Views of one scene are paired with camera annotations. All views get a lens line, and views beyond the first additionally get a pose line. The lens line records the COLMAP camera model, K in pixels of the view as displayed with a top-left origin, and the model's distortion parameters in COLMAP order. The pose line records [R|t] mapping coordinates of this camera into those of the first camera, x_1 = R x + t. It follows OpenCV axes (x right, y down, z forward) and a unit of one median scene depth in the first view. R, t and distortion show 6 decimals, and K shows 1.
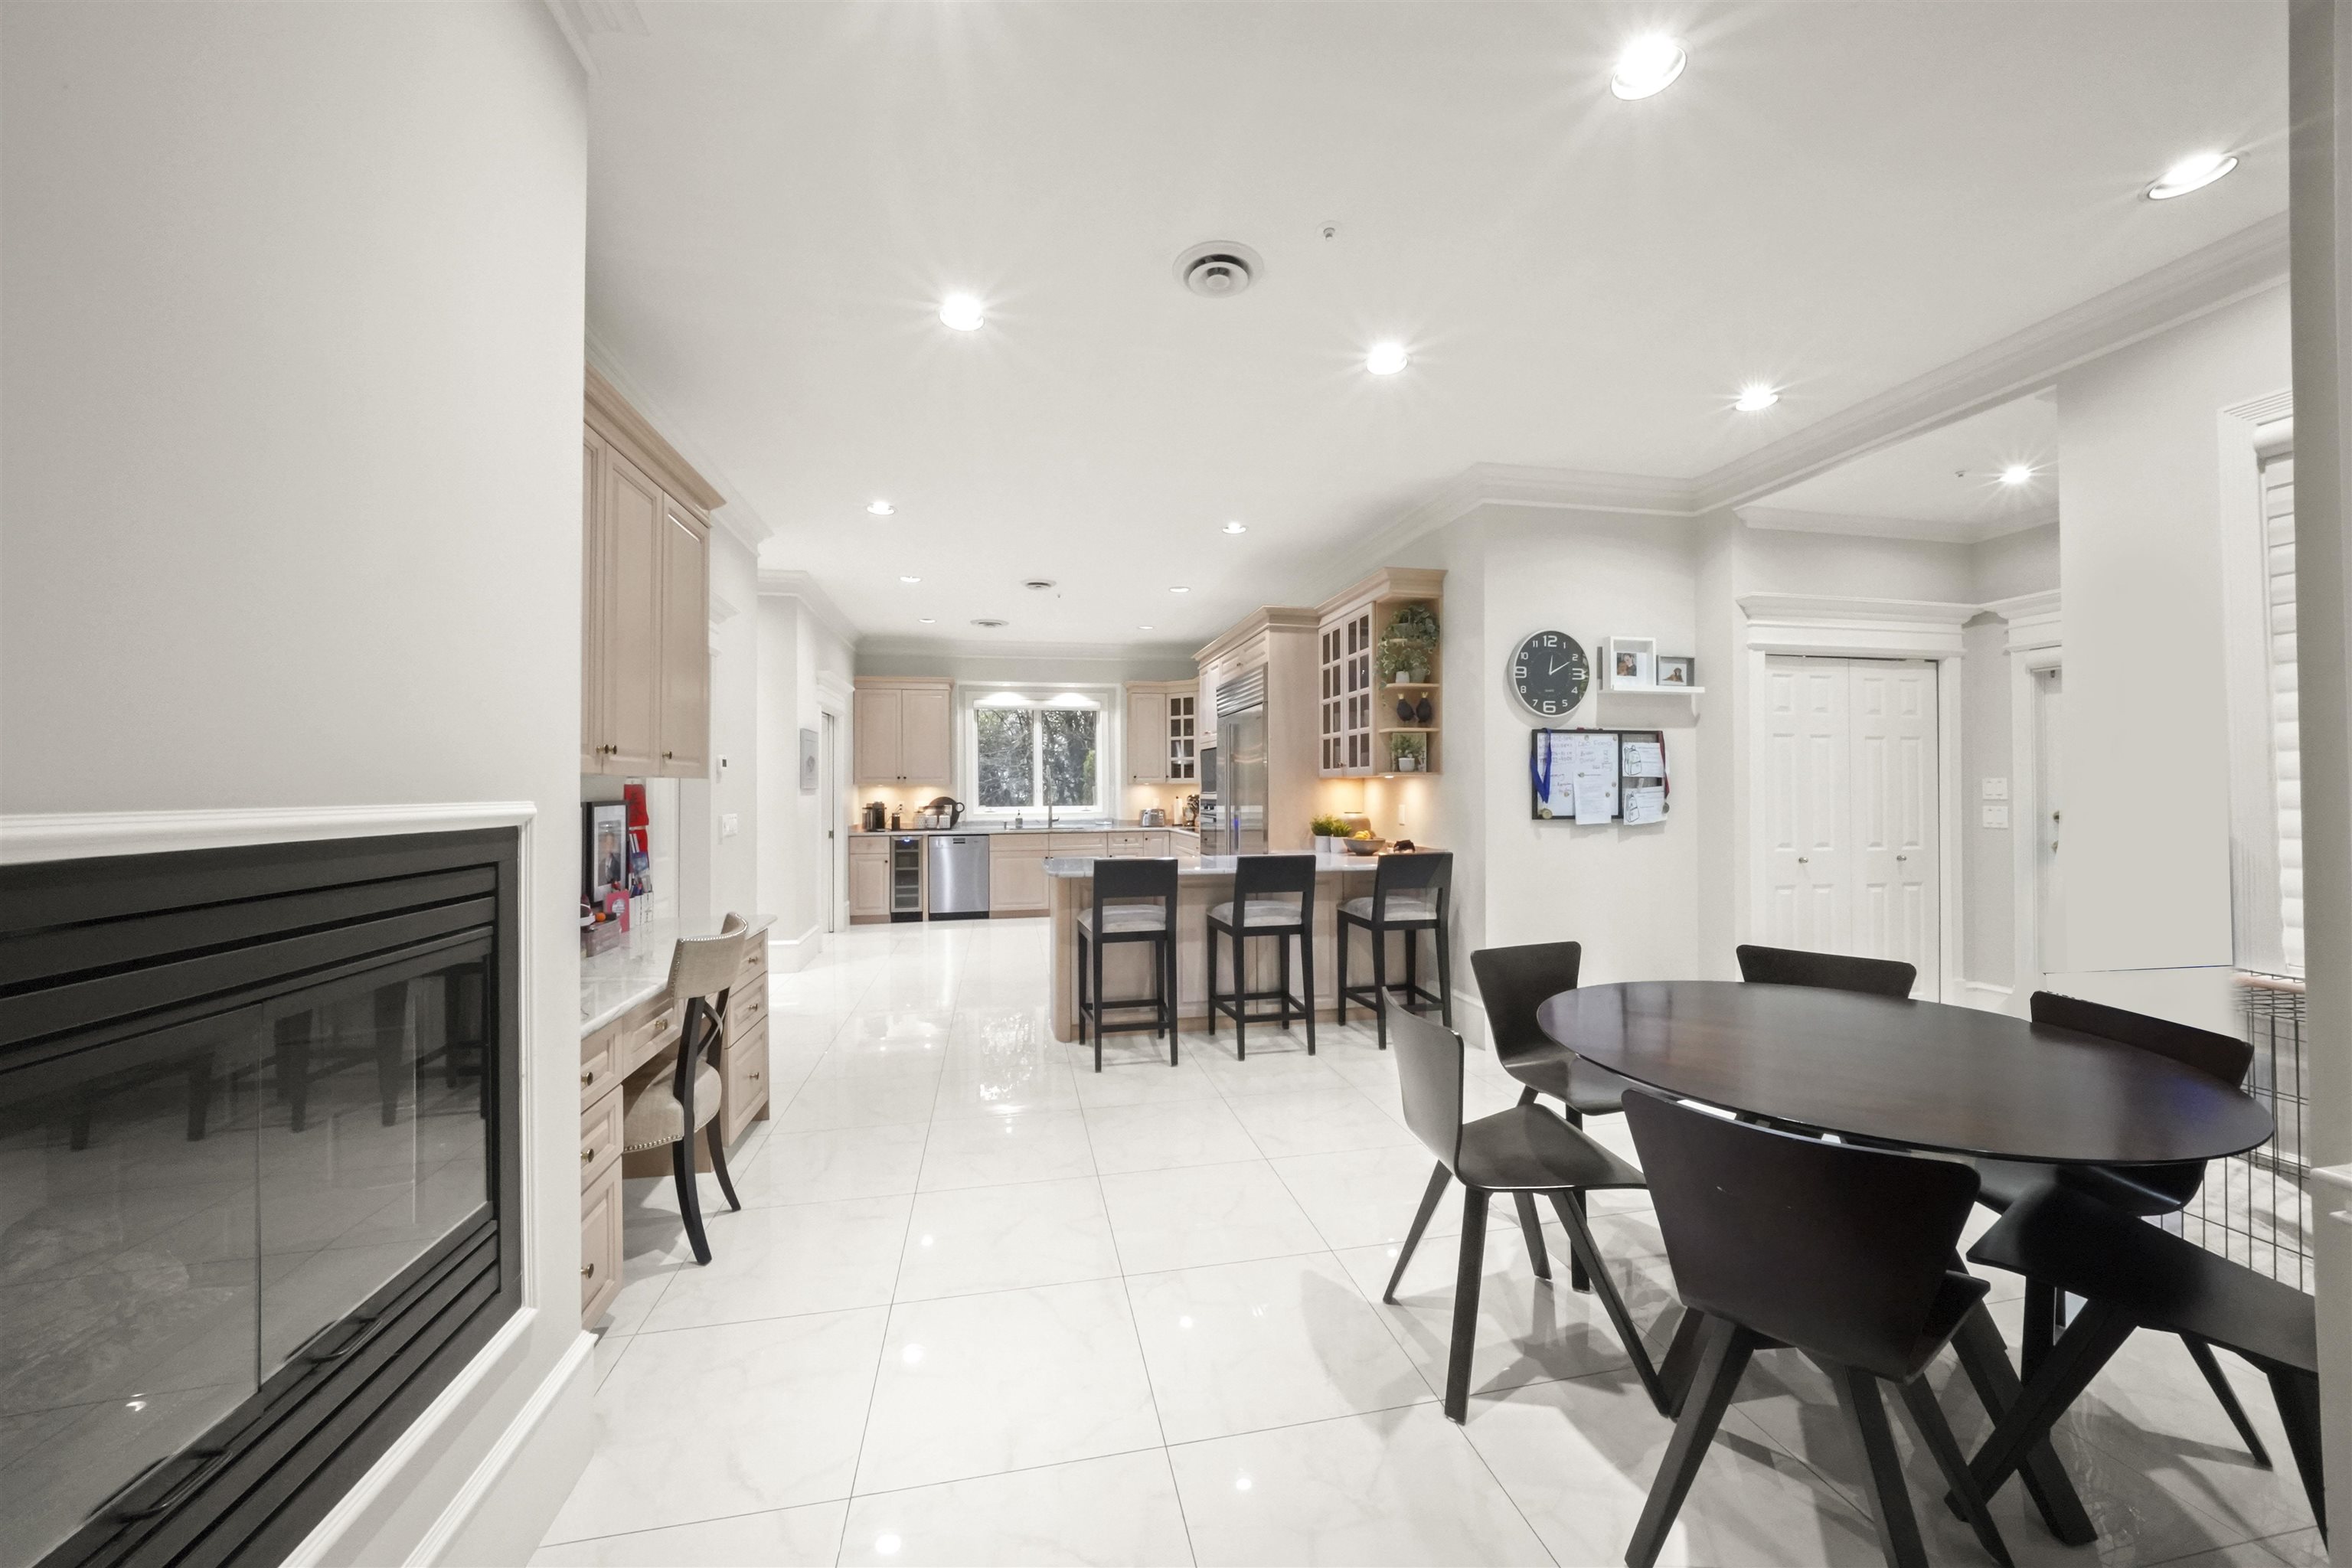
lens RADIAL K [[836.7, 0, 1165.8], [0, 836.7, 784.3], [0, 0, 1]] dist [-0.011157, -0.000073]
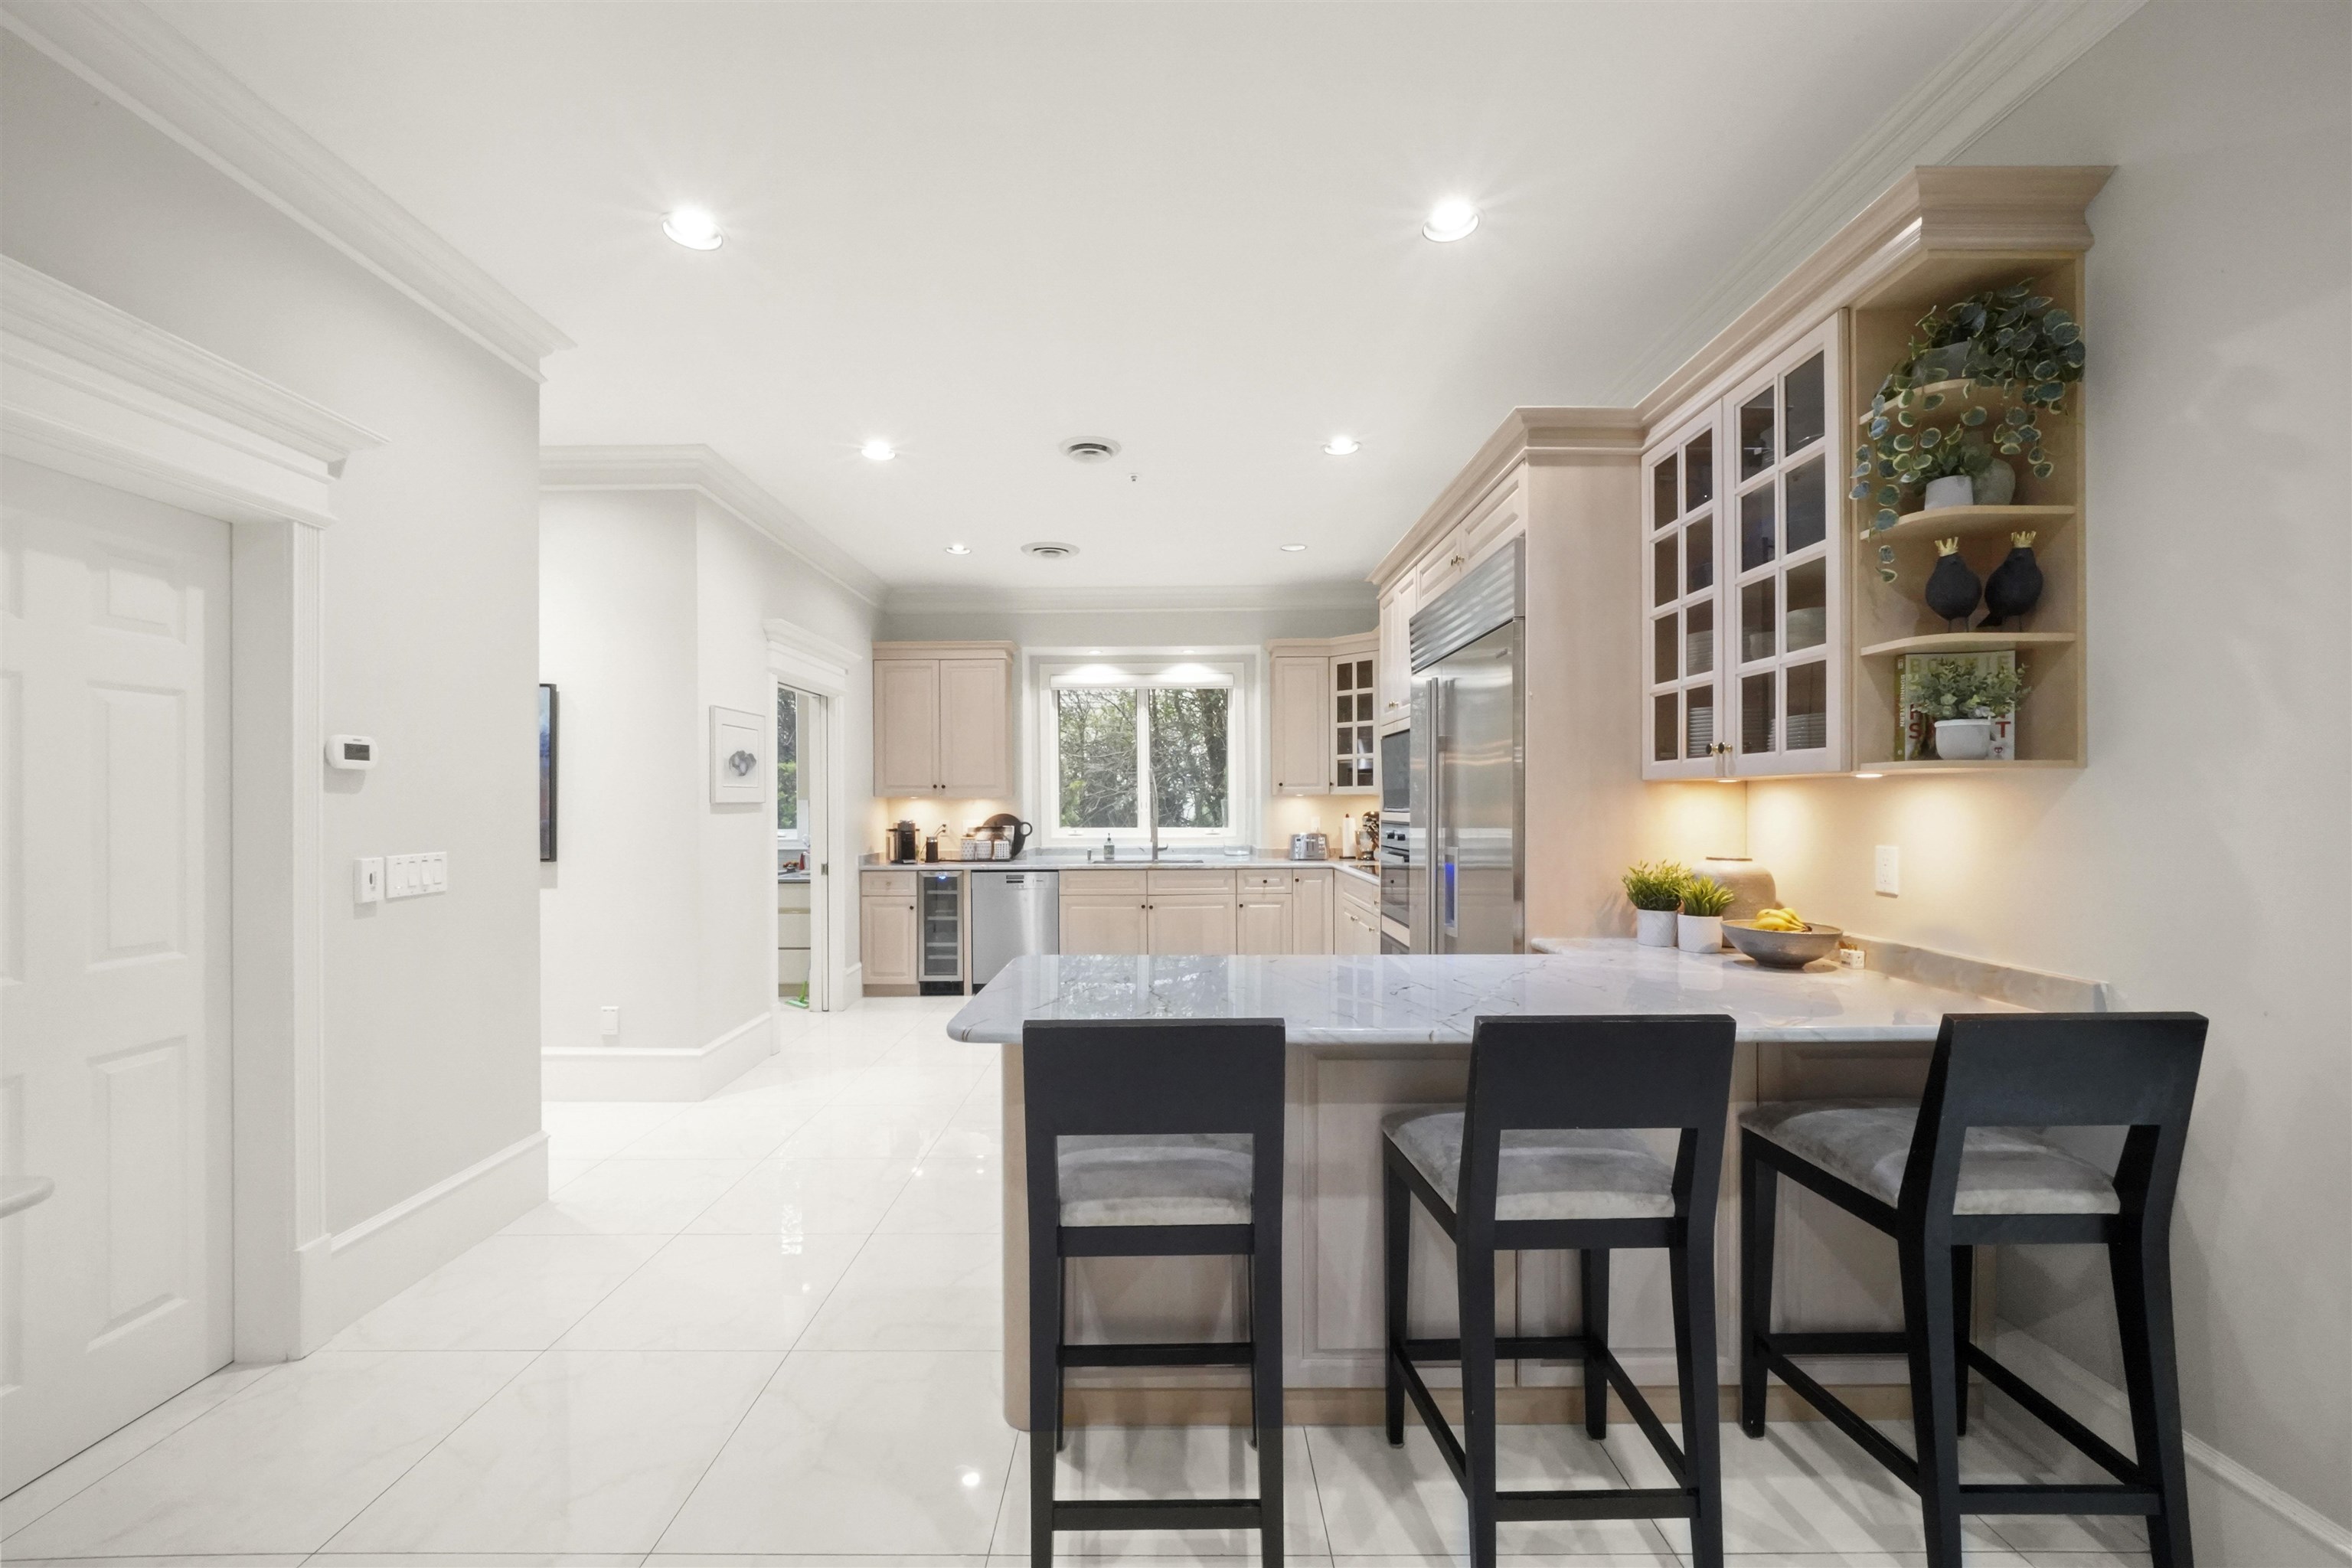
lens RADIAL K [[924.1, 0, 1147.9], [0, 924.1, 801.6], [0, 0, 1]] dist [-0.002481, -0.000158]
pose [[0.976879, 0.002084, -0.213784, 0.017907], [-0.000940, 0.999985, 0.005450, 0.000654], [0.213792, -0.005123, 0.976866, 0.296231]]
